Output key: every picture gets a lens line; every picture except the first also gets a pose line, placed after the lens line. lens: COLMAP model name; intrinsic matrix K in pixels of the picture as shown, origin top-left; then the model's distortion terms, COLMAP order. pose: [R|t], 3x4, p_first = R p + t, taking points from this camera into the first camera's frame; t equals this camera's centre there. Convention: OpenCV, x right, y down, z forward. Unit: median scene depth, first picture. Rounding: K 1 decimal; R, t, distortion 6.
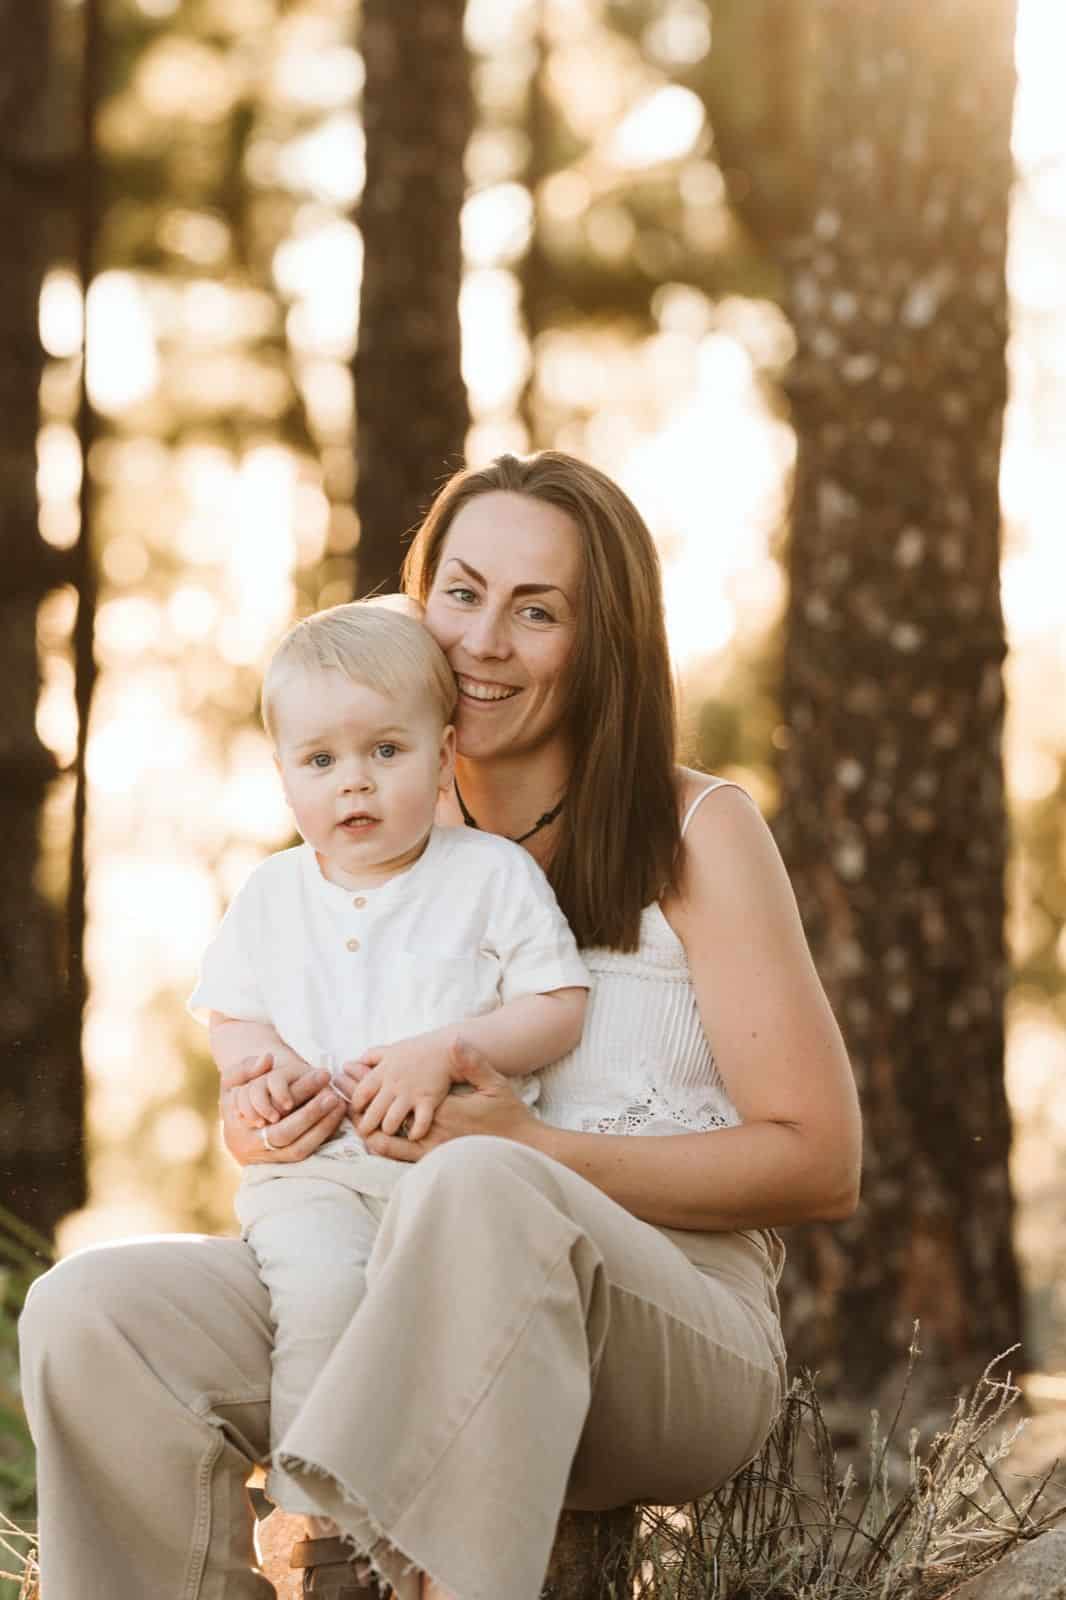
lens RADIAL K [[6141.5, 0, 534.3], [0, 6141.5, 796.2], [0, 0, 1]] dist [-0.000156, -1.403583]
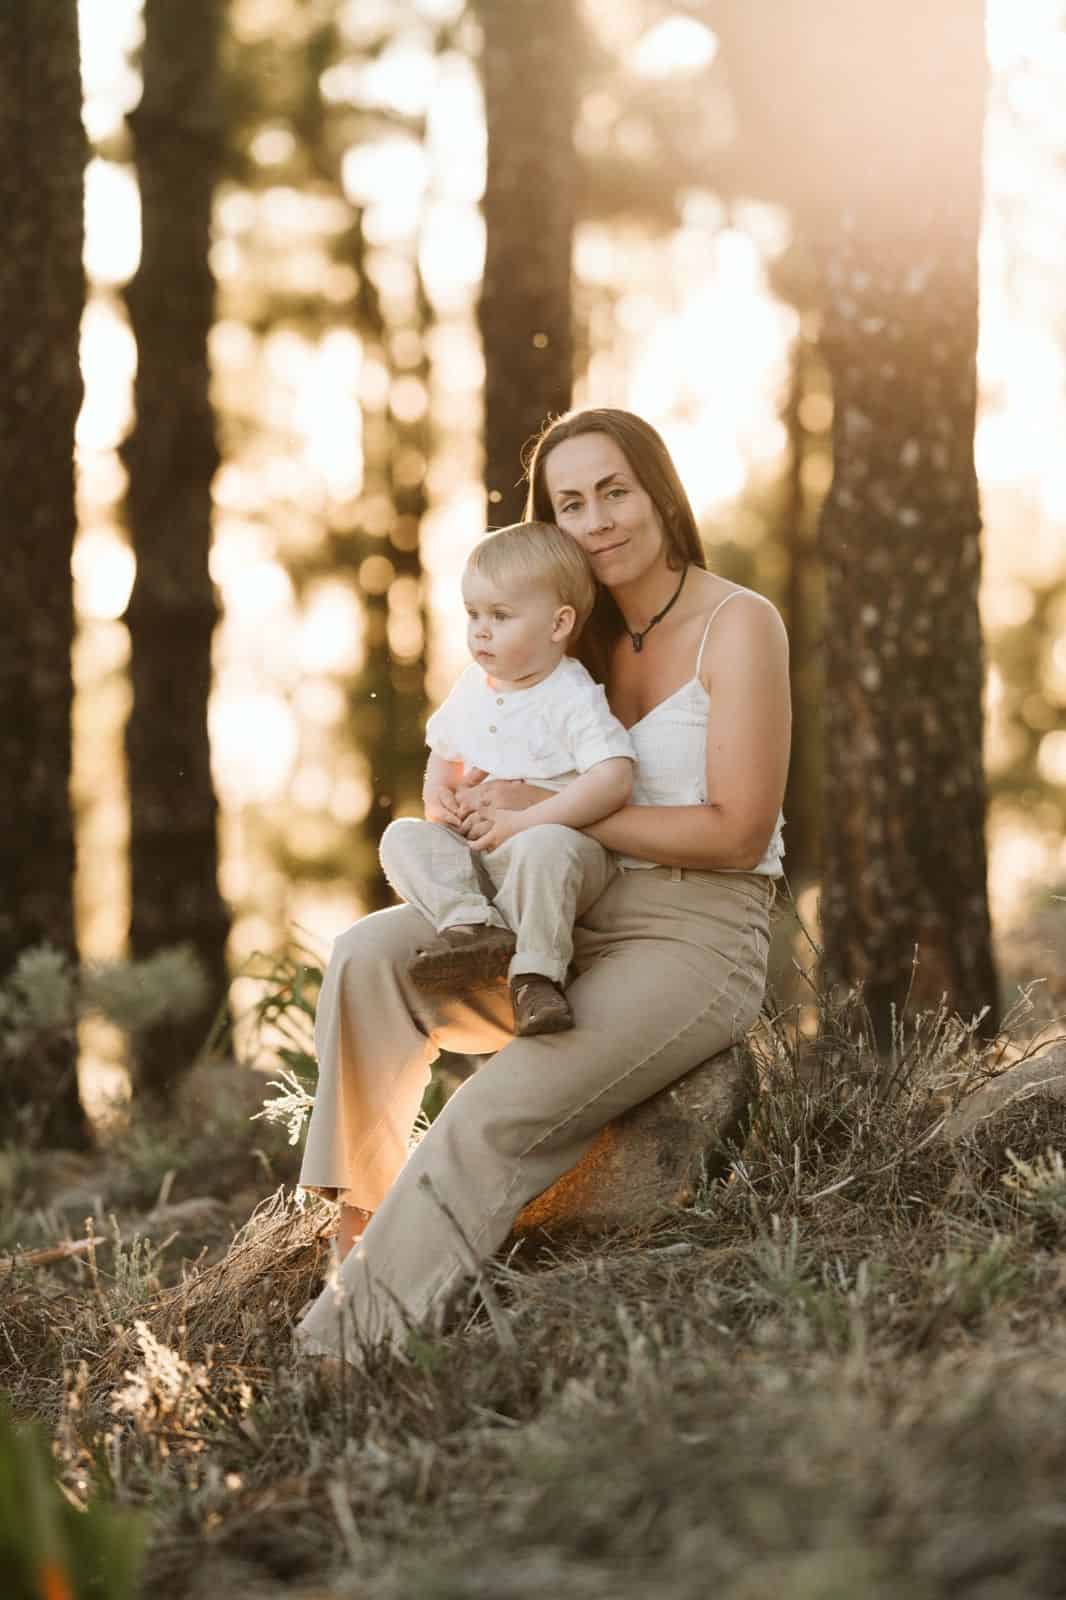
lens RADIAL K [[5815.9, 0, 533.1], [0, 5815.9, 828.5], [0, 0, 1]] dist [-0.009512, 0.201209]
pose [[0.999901, -0.013866, -0.002332, -0.022798], [0.013938, 0.999327, 0.033936, -0.001164], [0.001859, -0.033965, 0.999421, -0.325947]]
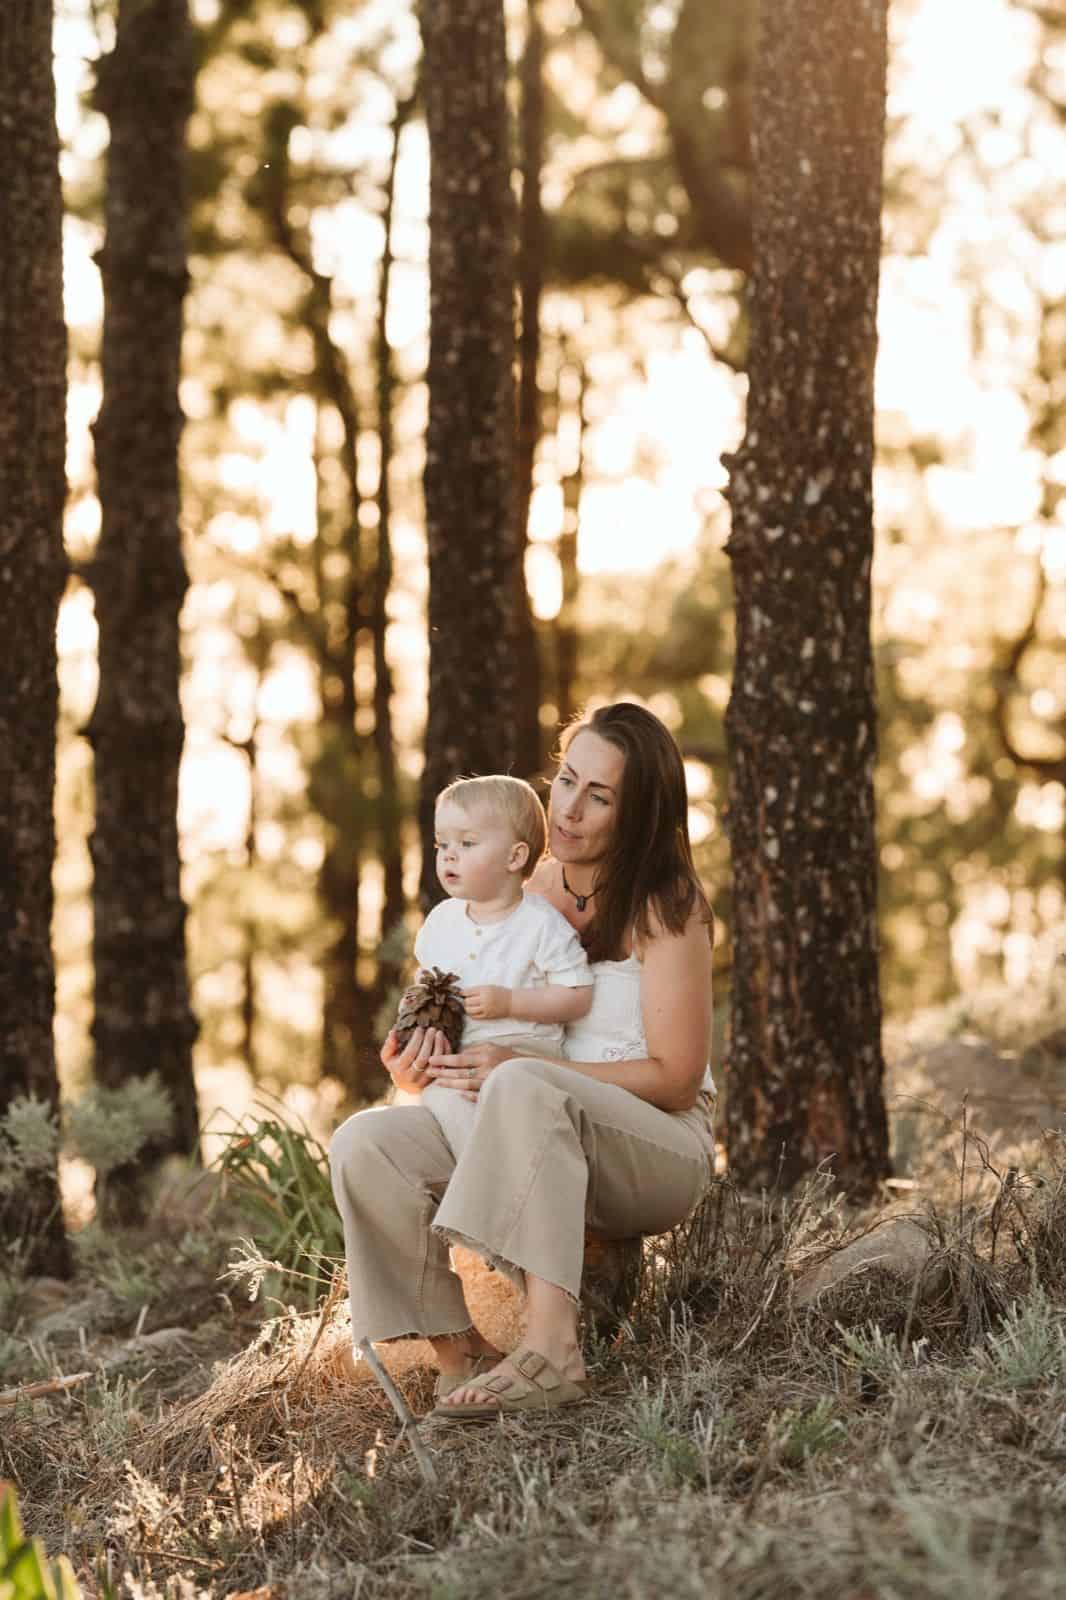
lens RADIAL K [[6141.5, 0, 534.3], [0, 6141.5, 796.2], [0, 0, 1]] dist [-0.000156, -1.403583]
pose [[0.999929, -0.011716, 0.002357, -0.012378], [0.011649, 0.999575, 0.026736, -0.045434], [-0.002669, -0.026707, 0.999640, -0.558102]]
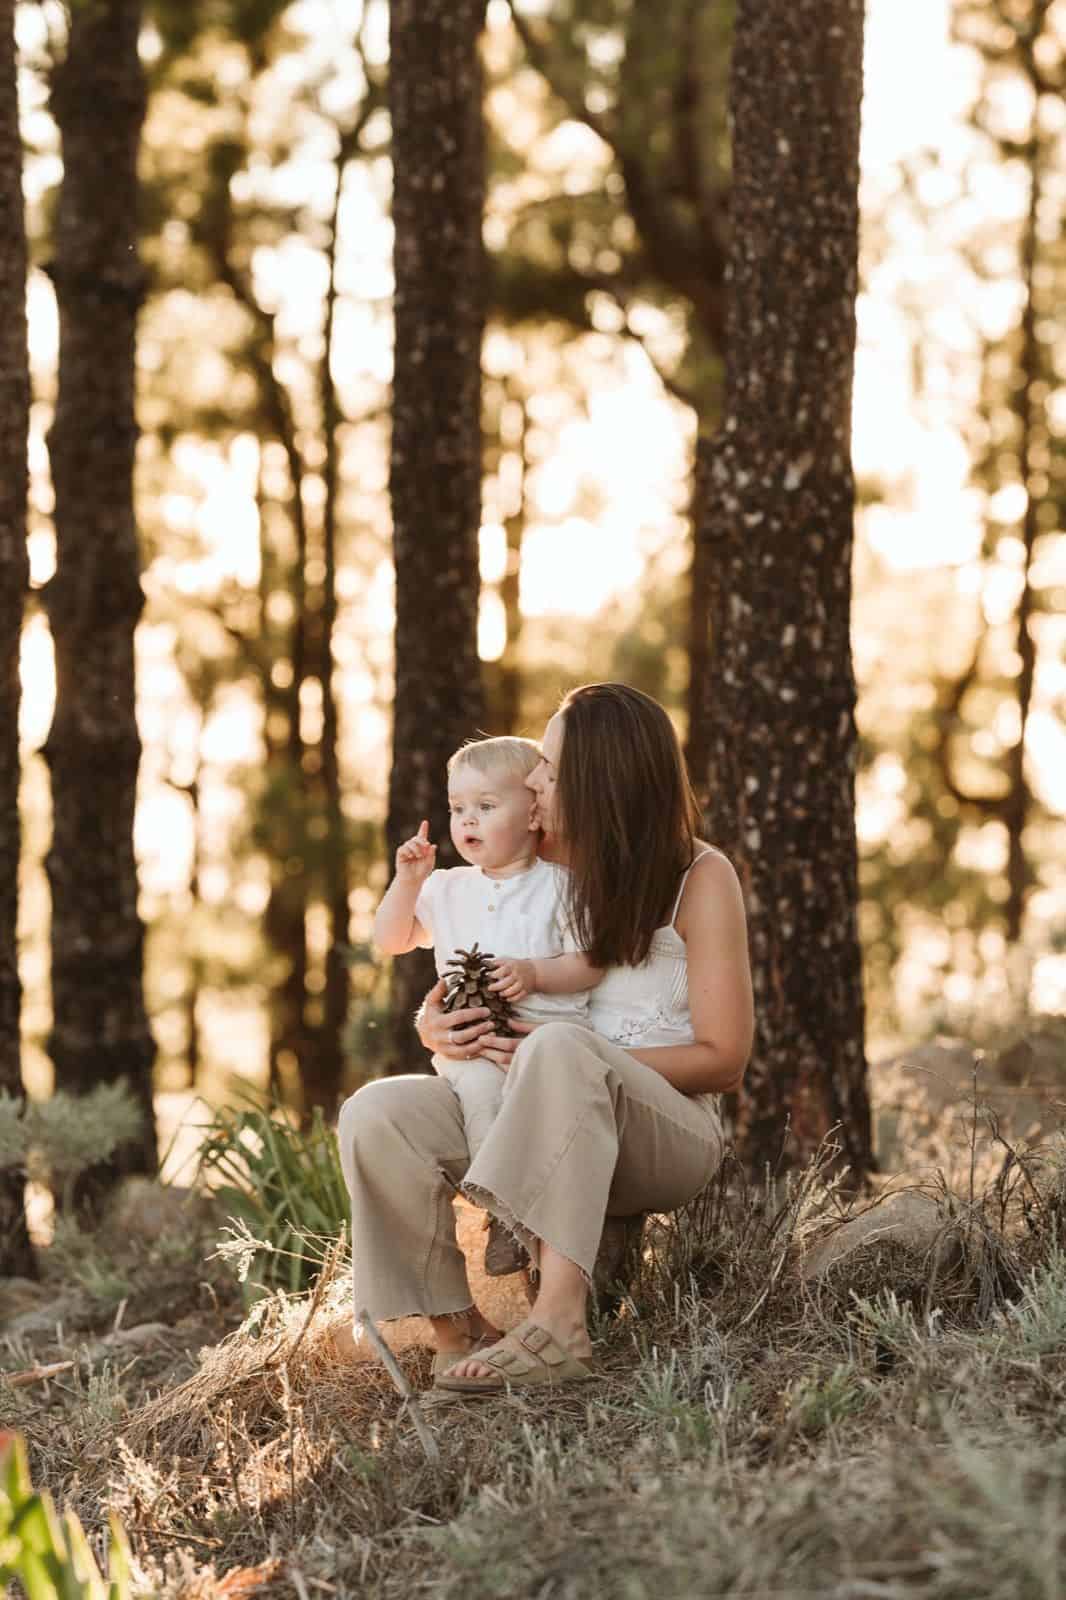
lens RADIAL K [[6098.0, 0, 531.2], [0, 6098.0, 800.1], [0, 0, 1]] dist [0.059836, -2.848730]
pose [[0.999760, -0.017275, 0.013478, -0.024334], [0.017039, 0.999702, 0.017462, -0.027134], [-0.013775, -0.017228, 0.999757, -0.522148]]
